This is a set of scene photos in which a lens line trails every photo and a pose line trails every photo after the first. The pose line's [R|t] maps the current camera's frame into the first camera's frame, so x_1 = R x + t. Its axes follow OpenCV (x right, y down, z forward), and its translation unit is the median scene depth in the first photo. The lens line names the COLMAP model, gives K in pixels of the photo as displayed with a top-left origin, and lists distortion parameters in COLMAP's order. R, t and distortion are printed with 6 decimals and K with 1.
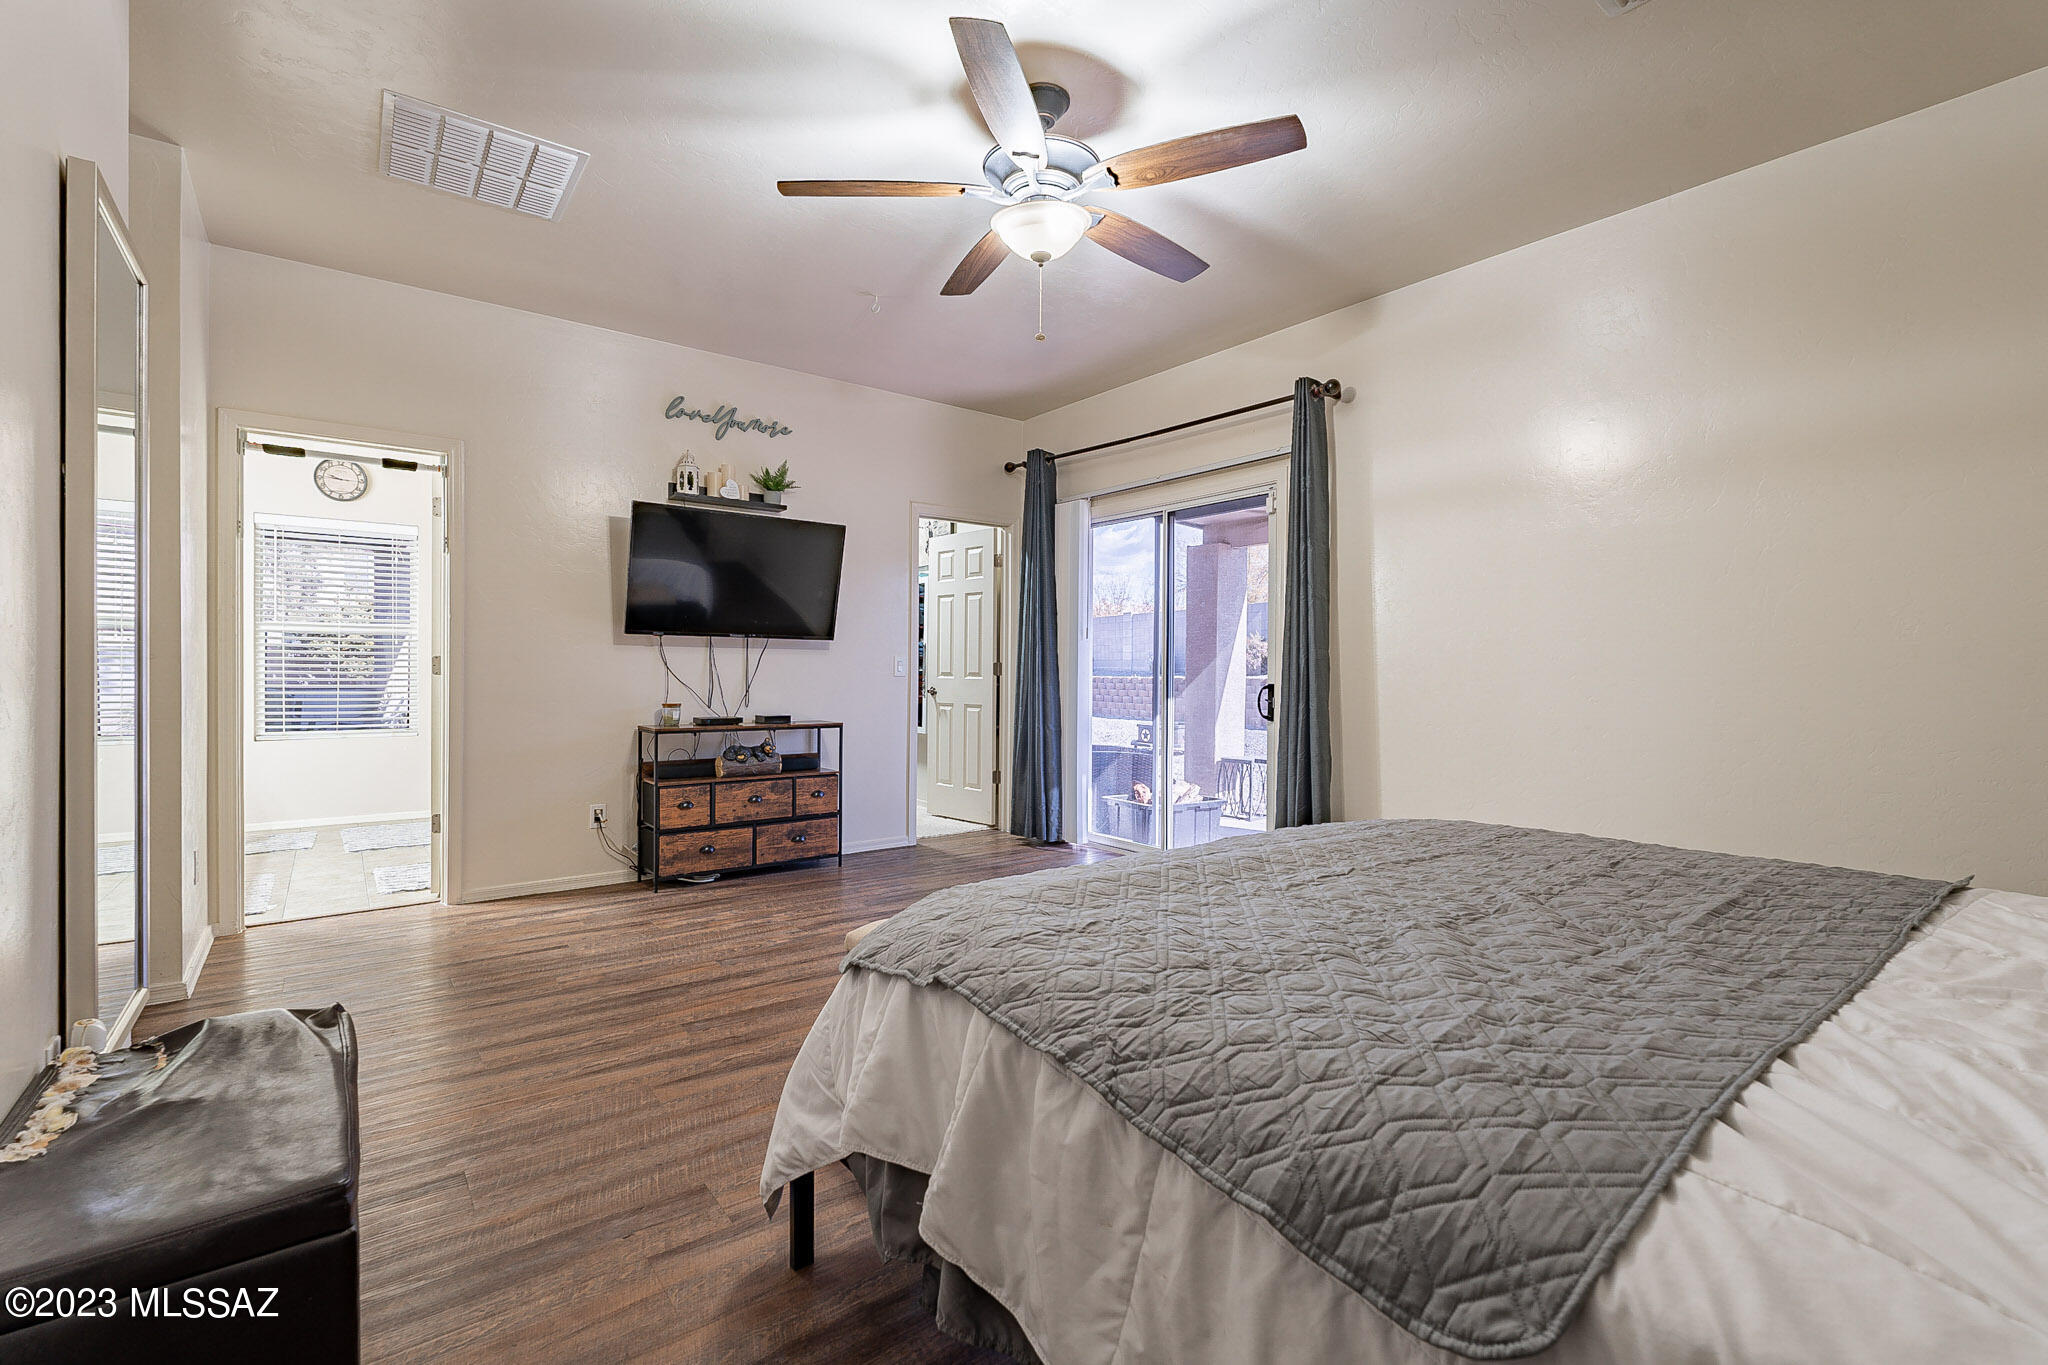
lens RADIAL K [[898.7, 0, 1022.7], [0, 898.7, 678.3], [0, 0, 1]] dist [-0.007824, 0.001212]
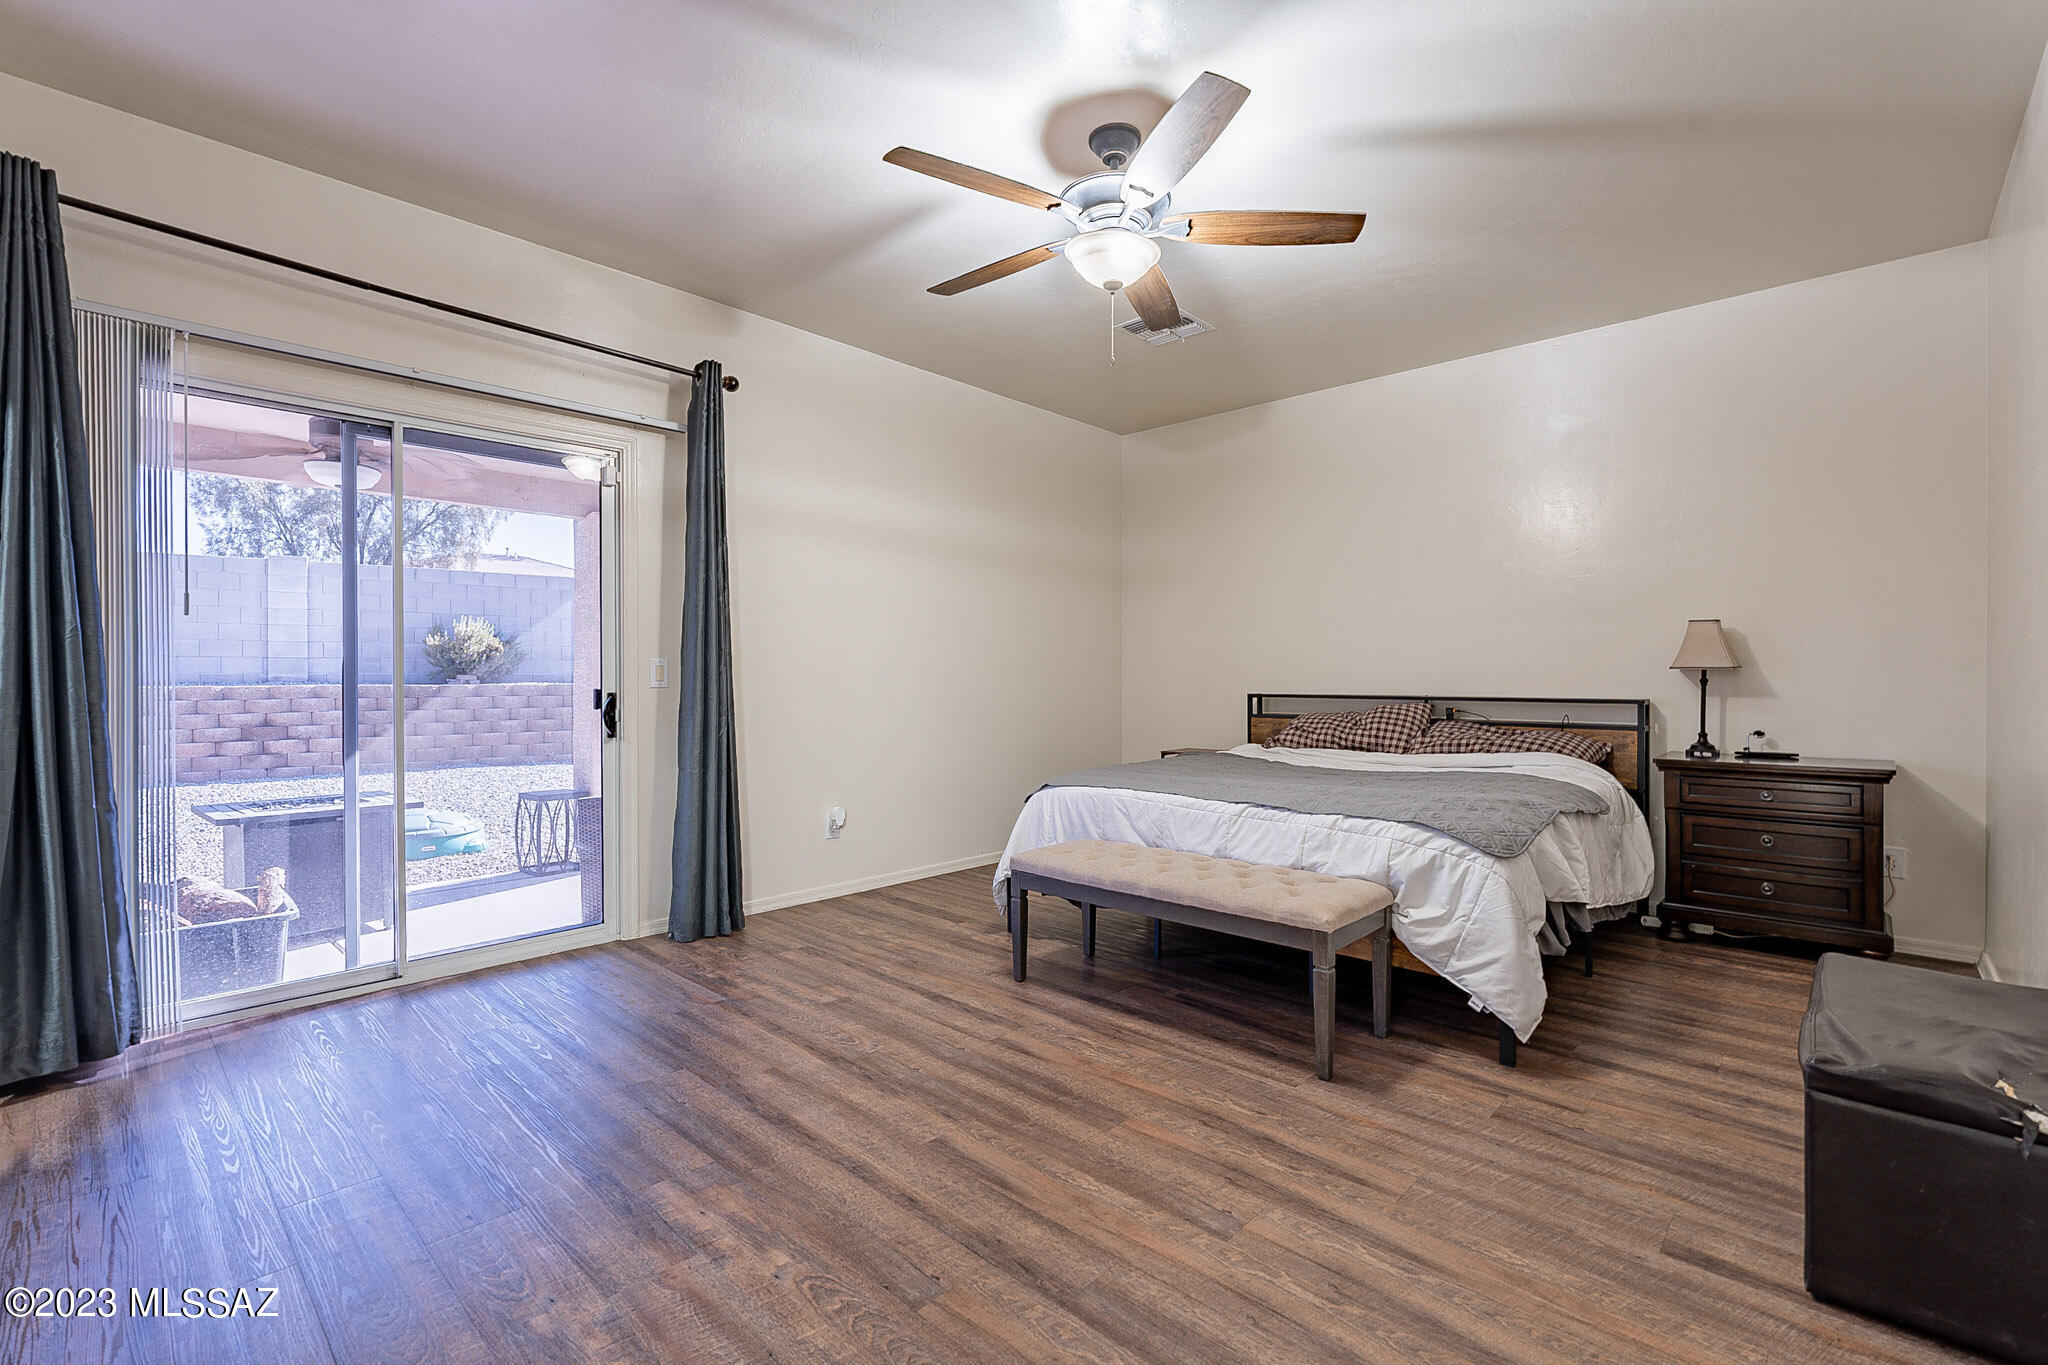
lens RADIAL K [[898.7, 0, 1021.5], [0, 898.7, 681.6], [0, 0, 1]] dist [-0.007824, 0.001212]
pose [[-0.154854, -0.012650, 0.987856, -0.808922], [0.009247, 0.999856, 0.014253, -0.016122], [-0.987894, 0.011342, -0.154715, 1.020302]]
